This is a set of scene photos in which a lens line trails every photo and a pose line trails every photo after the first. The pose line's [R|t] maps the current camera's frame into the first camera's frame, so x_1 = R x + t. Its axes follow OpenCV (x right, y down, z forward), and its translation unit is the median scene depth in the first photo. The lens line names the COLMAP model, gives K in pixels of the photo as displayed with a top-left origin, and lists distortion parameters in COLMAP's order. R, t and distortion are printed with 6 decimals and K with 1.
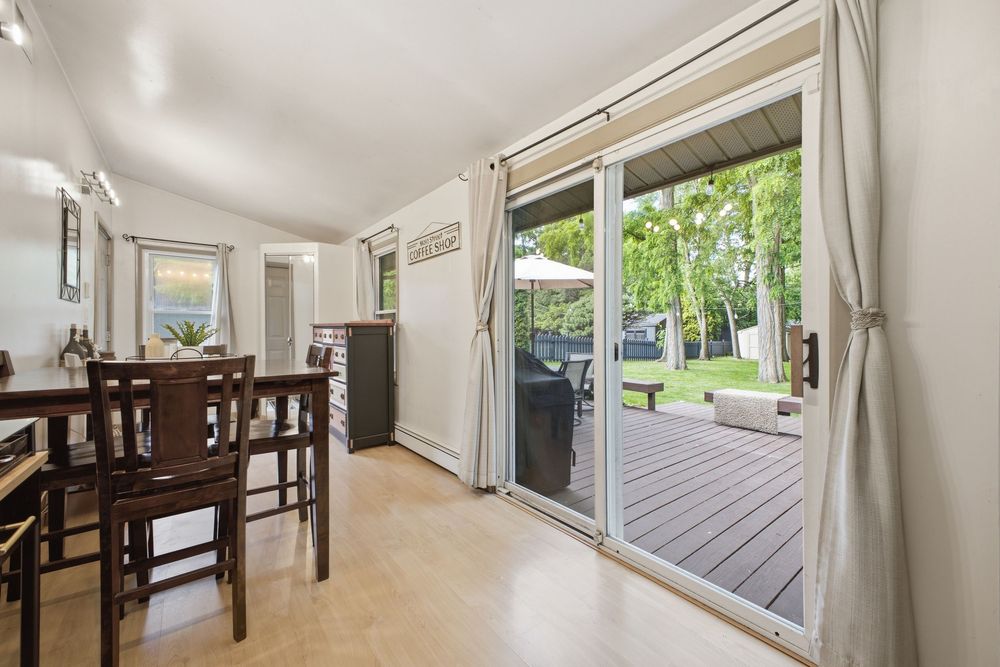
lens RADIAL K [[395.8, 0, 500.4], [0, 395.8, 327.4], [0, 0, 1]] dist [0.011541, -0.001904]
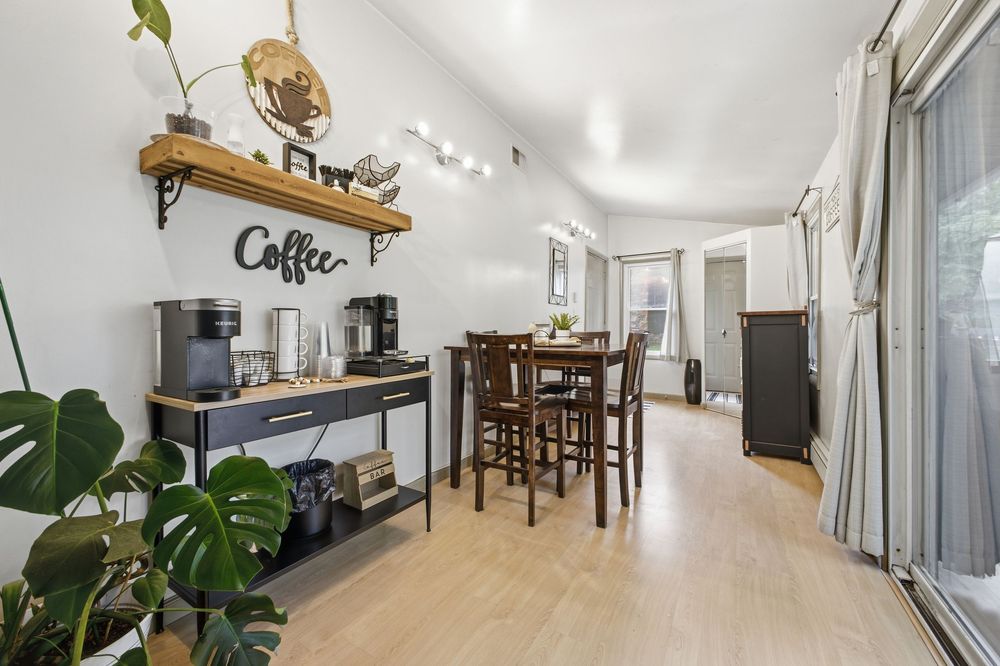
lens RADIAL K [[395.8, 0, 500.8], [0, 395.8, 331.4], [0, 0, 1]] dist [0.011541, -0.001904]
pose [[0.357351, 0.006664, -0.933947, 0.271306], [0.008290, 0.999913, 0.010307, 0.018557], [0.933934, -0.011426, 0.357264, 0.152814]]
